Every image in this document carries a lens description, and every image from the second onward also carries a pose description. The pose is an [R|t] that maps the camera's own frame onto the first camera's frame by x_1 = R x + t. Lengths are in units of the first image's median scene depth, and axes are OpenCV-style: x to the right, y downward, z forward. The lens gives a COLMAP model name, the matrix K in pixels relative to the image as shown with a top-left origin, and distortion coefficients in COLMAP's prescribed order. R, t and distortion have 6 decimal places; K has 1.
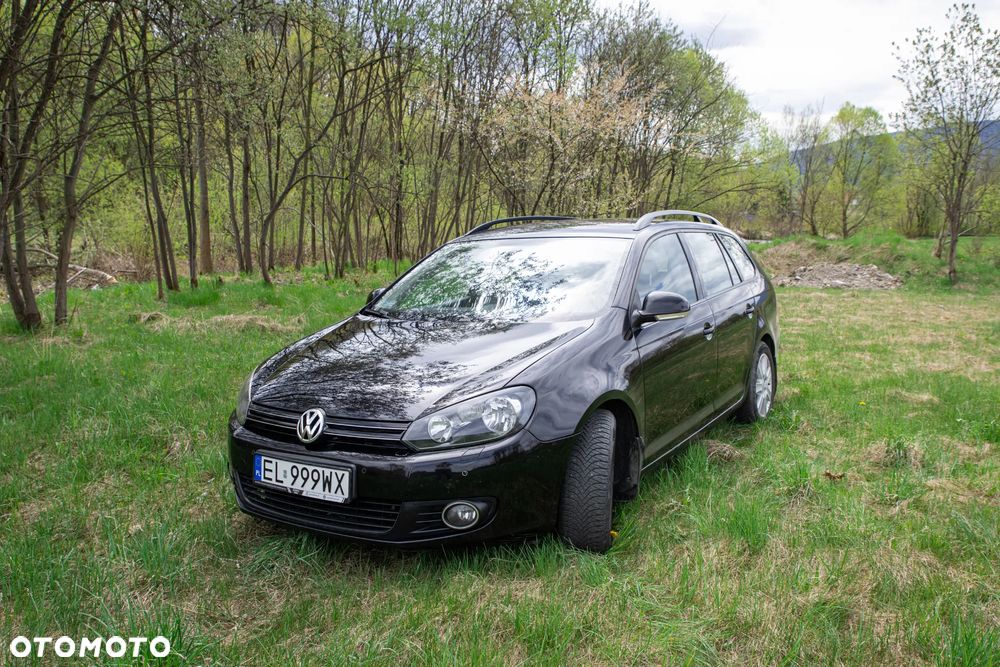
lens RADIAL K [[832.4, 0, 444.5], [0, 832.4, 325.2], [0, 0, 1]] dist [-0.128256, 0.062197]
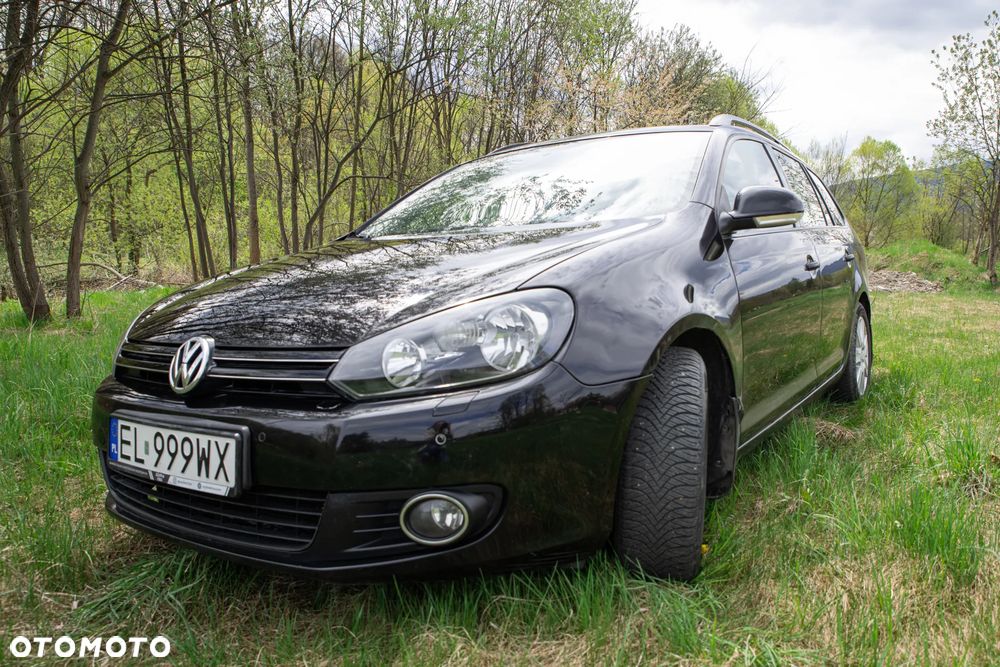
lens RADIAL K [[763.5, 0, 507.1], [0, 763.5, 337.0], [0, 0, 1]] dist [-0.093381, 0.016182]
pose [[0.999913, -0.002987, 0.012815, 0.055247], [0.003130, 0.999933, -0.011141, 0.107557], [-0.012781, 0.011180, 0.999856, 0.462640]]
